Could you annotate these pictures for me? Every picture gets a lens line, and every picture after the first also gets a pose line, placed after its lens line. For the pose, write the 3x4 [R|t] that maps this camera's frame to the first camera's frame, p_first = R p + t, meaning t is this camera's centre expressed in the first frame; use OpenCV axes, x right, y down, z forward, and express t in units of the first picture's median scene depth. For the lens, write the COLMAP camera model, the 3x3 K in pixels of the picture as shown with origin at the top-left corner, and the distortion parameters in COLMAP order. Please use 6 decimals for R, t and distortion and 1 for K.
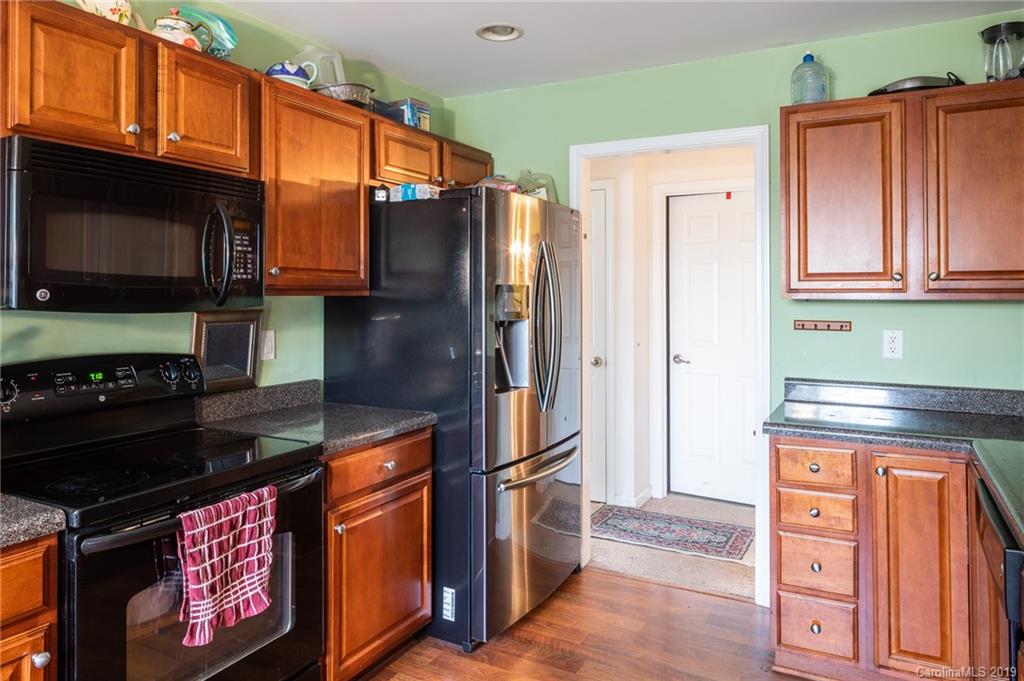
lens RADIAL K [[690.5, 0, 514.8], [0, 690.5, 339.3], [0, 0, 1]] dist [-0.005362, 0.003787]
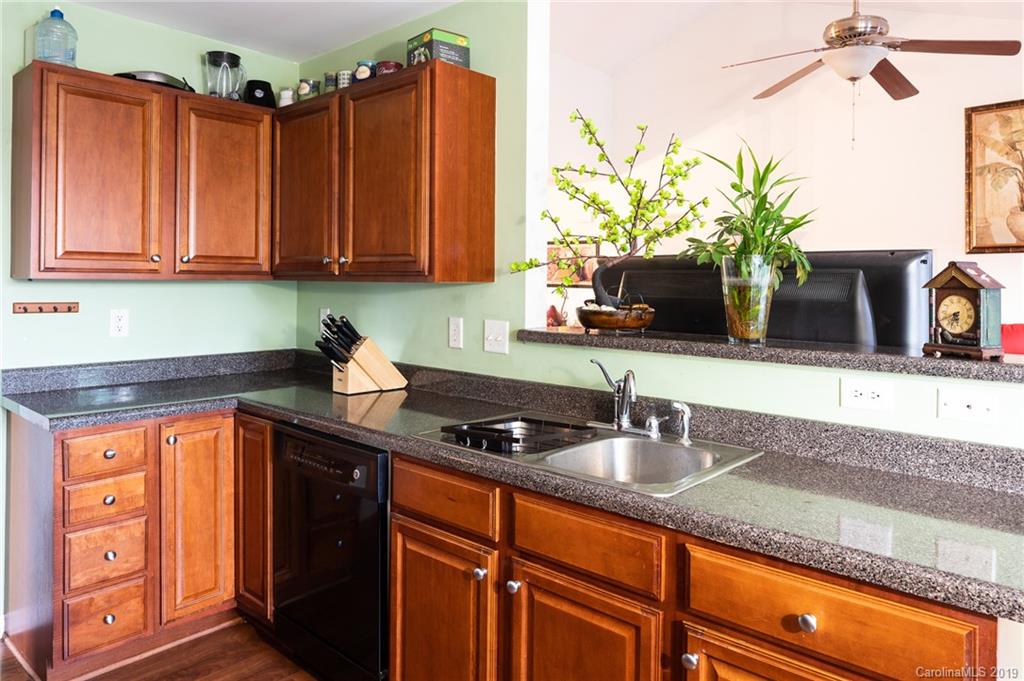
lens RADIAL K [[690.5, 0, 515.0], [0, 690.5, 341.8], [0, 0, 1]] dist [-0.005362, 0.003787]
pose [[0.237015, -0.086058, 0.967687, -0.351426], [0.050495, 0.995814, 0.076192, -0.015479], [-0.970193, 0.030804, 0.240368, 0.208808]]
